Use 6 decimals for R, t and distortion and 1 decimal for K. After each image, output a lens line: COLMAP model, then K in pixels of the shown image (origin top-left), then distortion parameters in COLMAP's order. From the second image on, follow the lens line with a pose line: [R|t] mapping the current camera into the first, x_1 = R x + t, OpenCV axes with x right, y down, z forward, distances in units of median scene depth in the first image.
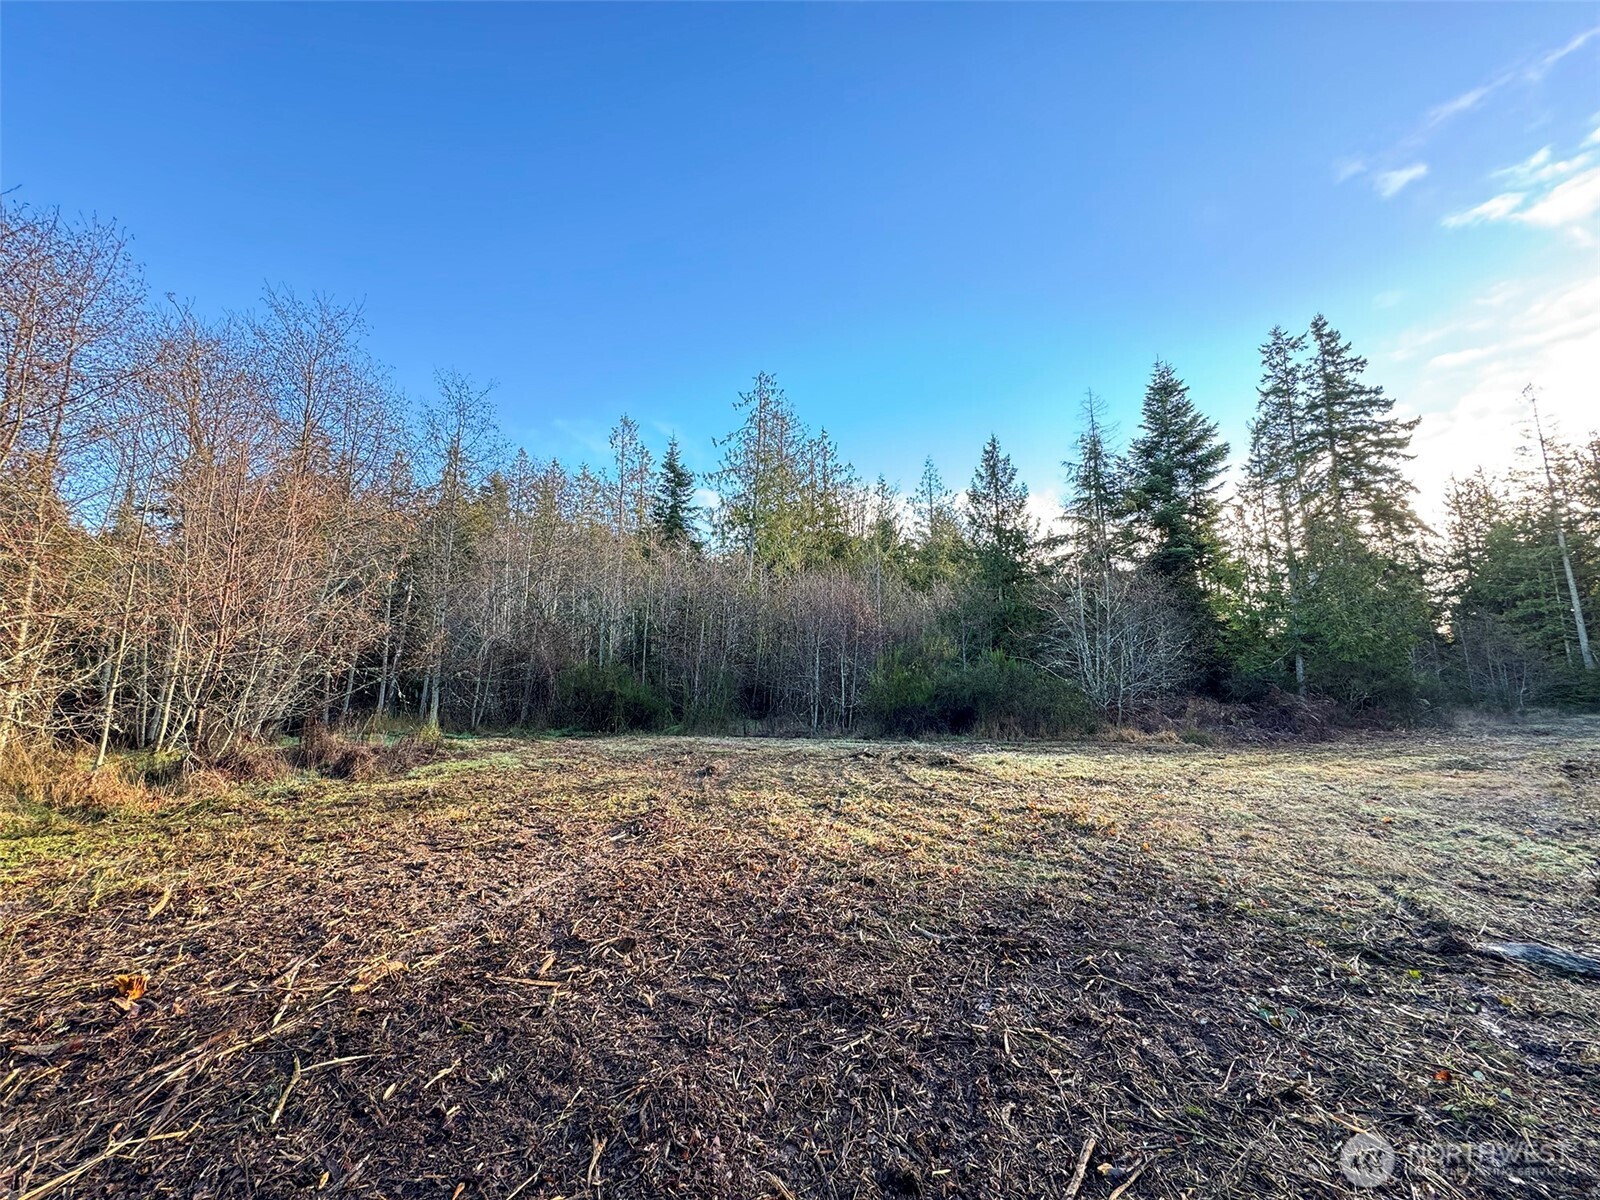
lens RADIAL K [[630.3, 0, 796.1], [0, 630.3, 602.9], [0, 0, 1]] dist [-0.003518, 0.000989]
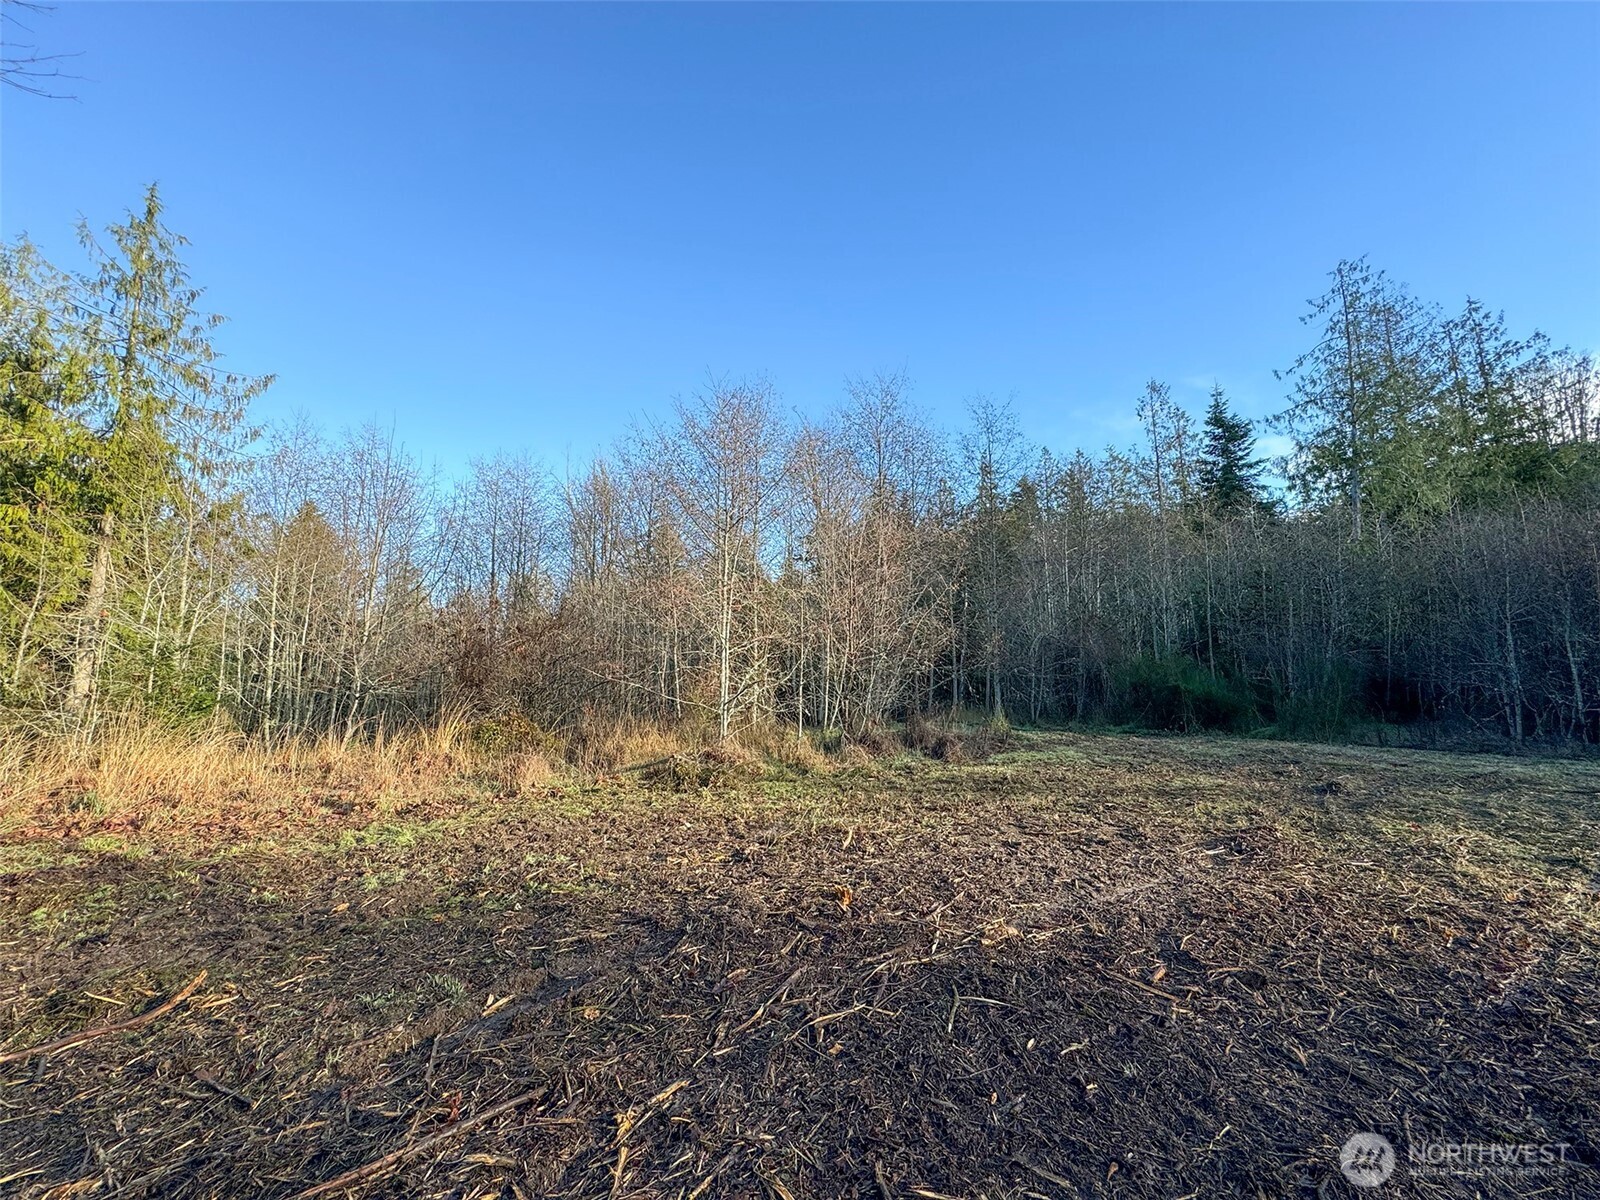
lens RADIAL K [[630.3, 0, 797.4], [0, 630.3, 599.0], [0, 0, 1]] dist [-0.003518, 0.000989]
pose [[0.690750, -0.098802, -0.716312, -0.017554], [0.100995, 0.994093, -0.039726, -0.004615], [0.716006, -0.044903, 0.696649, -0.017521]]
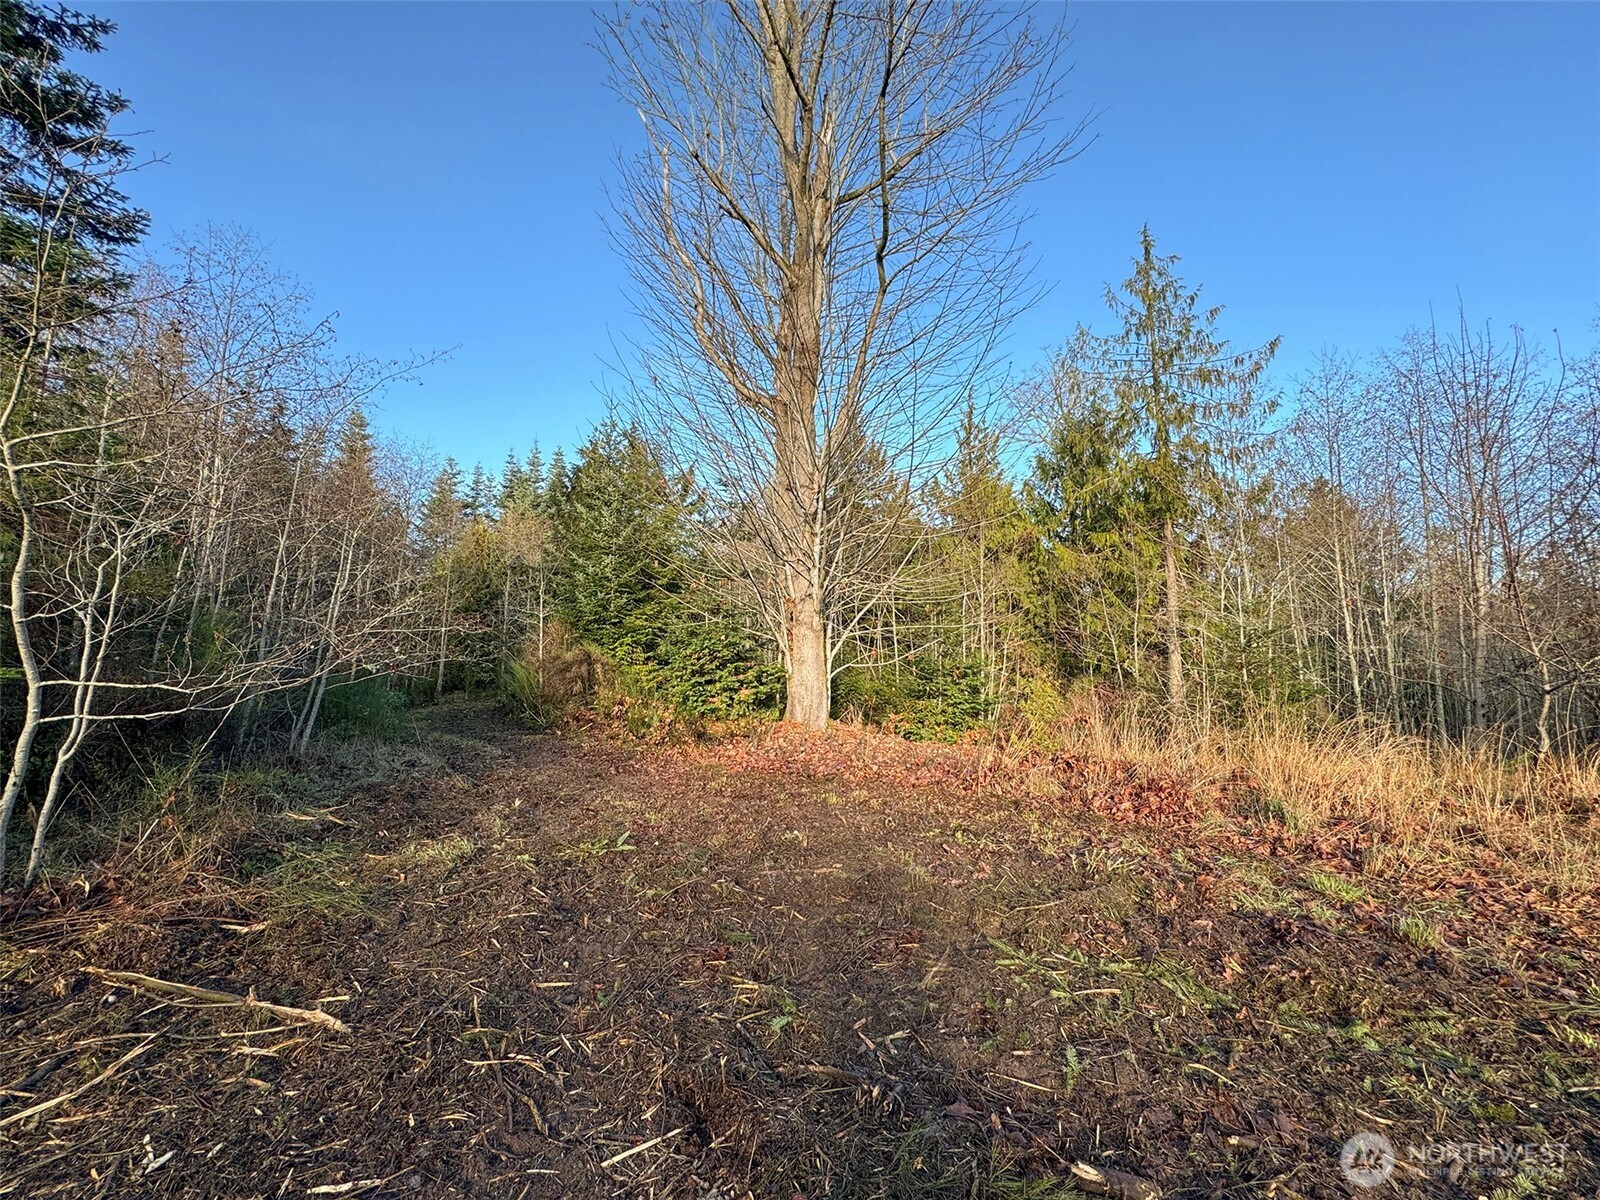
lens RADIAL K [[630.3, 0, 798.7], [0, 630.3, 606.2], [0, 0, 1]] dist [-0.003518, 0.000989]
pose [[-0.557694, -0.092734, -0.824850, -0.416291], [0.111817, 0.976288, -0.185361, -0.012853], [0.822481, -0.195608, -0.534100, -0.138951]]
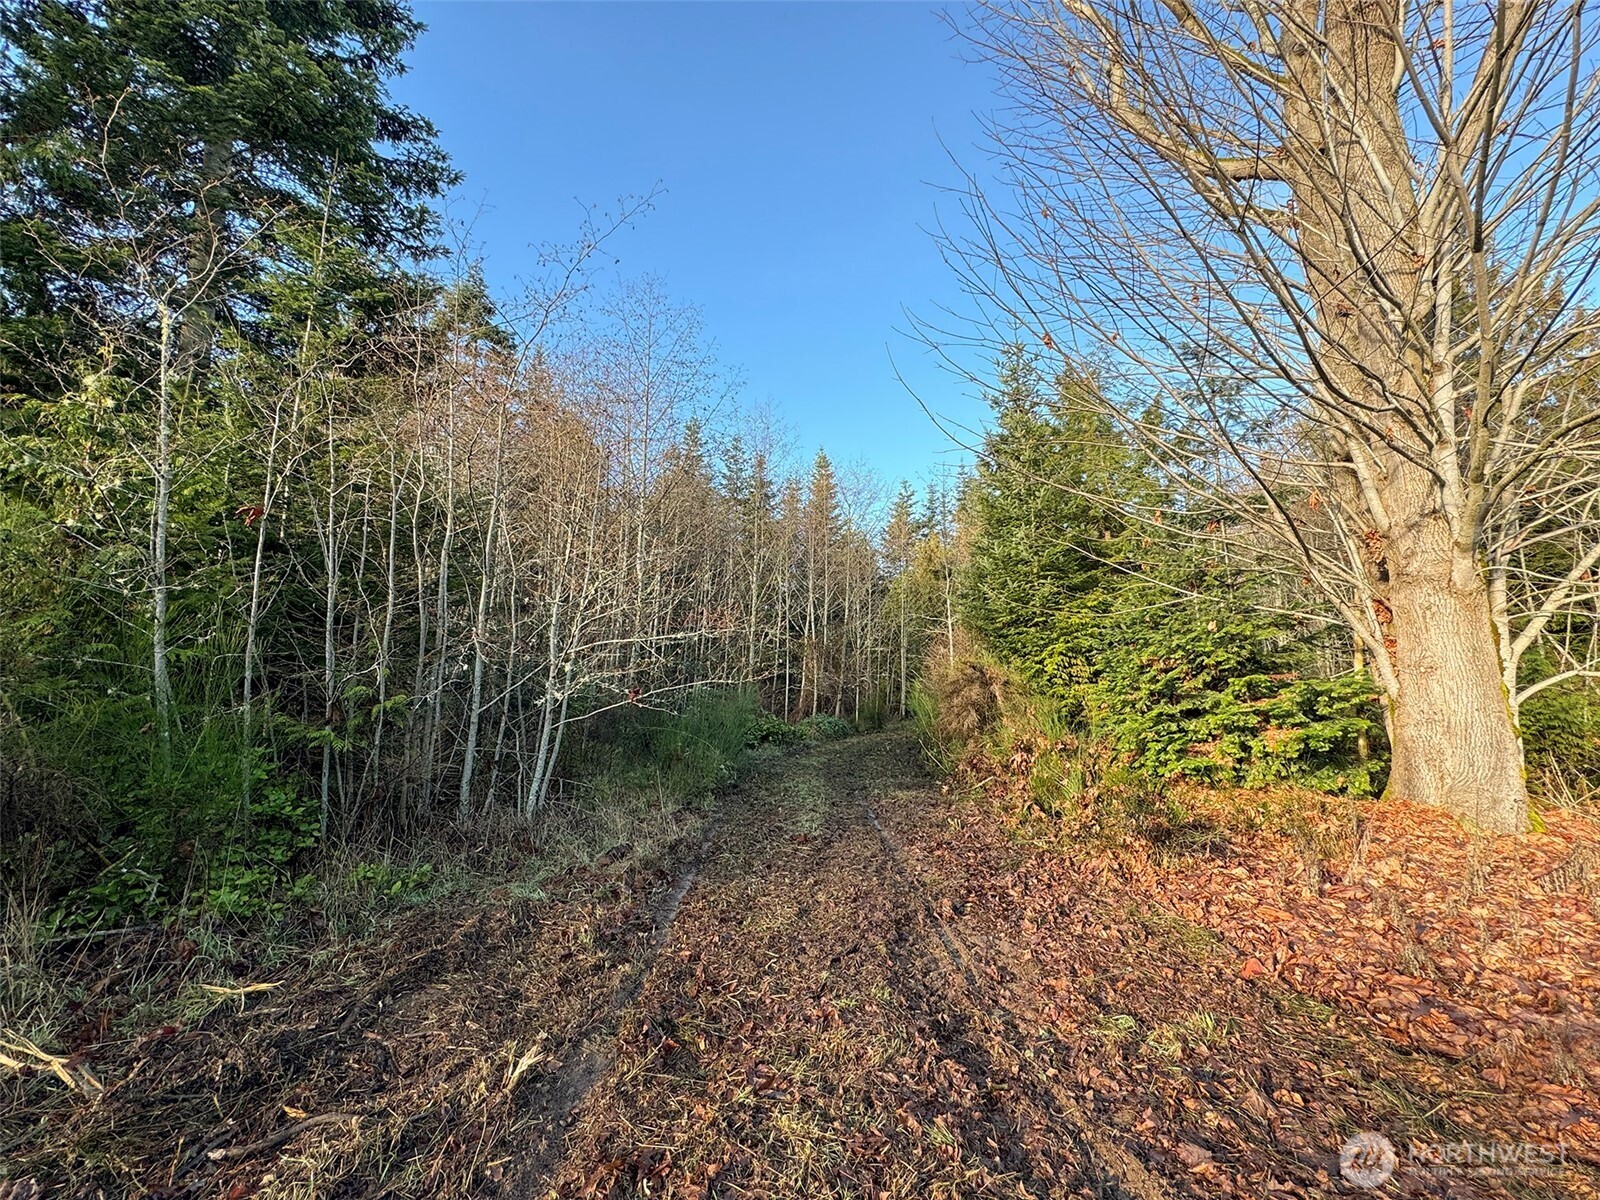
lens RADIAL K [[630.3, 0, 835.8], [0, 630.3, 619.0], [0, 0, 1]] dist [-0.003518, 0.000989]
pose [[-0.961510, -0.026164, -0.273521, -0.969518], [0.044830, 0.967179, -0.250109, -0.084261], [0.271088, -0.252744, -0.928780, -0.559116]]
